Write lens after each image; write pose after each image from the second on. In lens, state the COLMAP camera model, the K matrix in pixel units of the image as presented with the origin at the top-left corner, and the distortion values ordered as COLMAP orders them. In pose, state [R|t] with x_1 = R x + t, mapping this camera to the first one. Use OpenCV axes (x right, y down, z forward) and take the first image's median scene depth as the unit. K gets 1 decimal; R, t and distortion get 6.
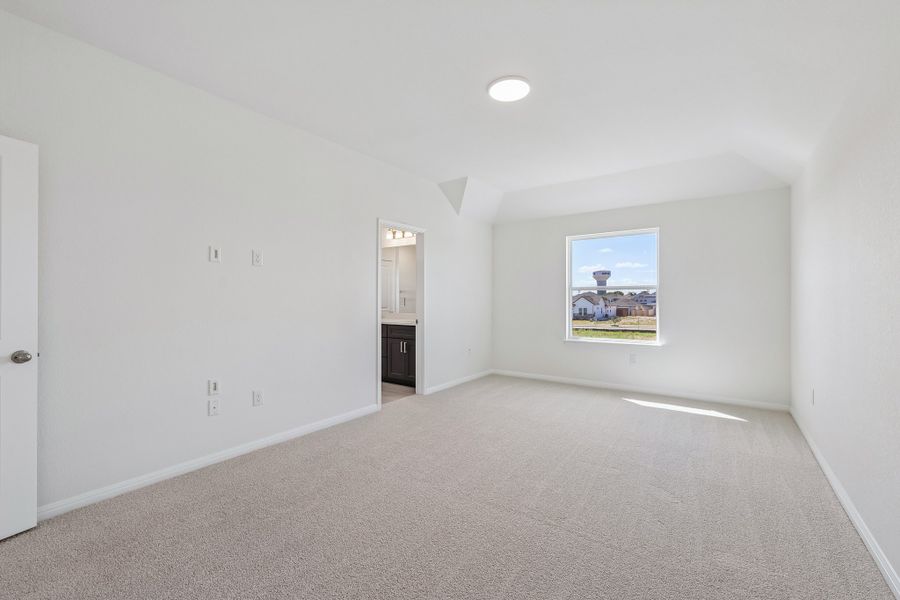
lens RADIAL K [[378.1, 0, 450.0], [0, 378.1, 300.0], [0, 0, 1]] dist [-0.001878, 0.000015]
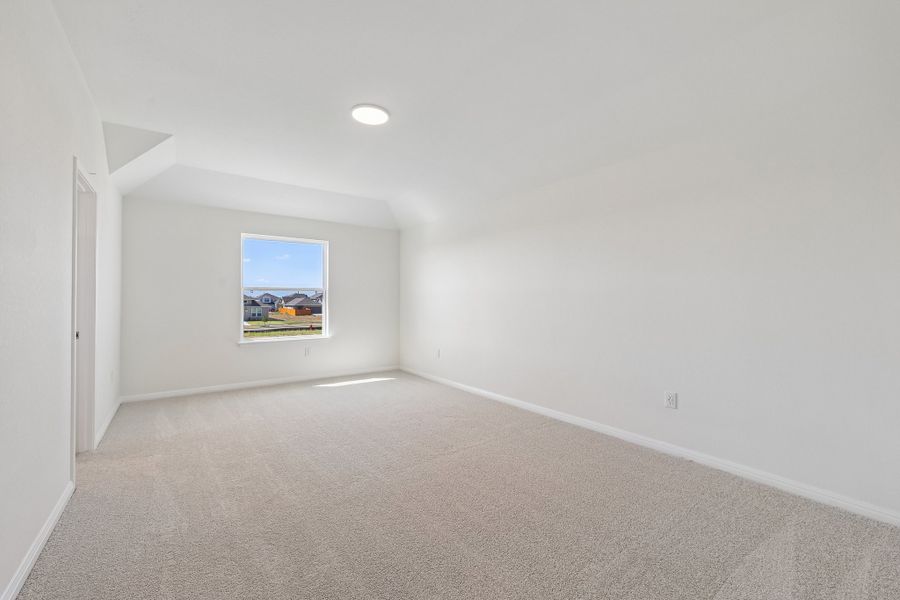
lens RADIAL K [[378.1, 0, 450.0], [0, 378.1, 300.0], [0, 0, 1]] dist [-0.001878, 0.000015]
pose [[0.308223, 0.003293, 0.951308, -0.474142], [-0.002874, 0.999993, -0.002530, 0.000621], [-0.951310, -0.001955, 0.308231, 0.235226]]
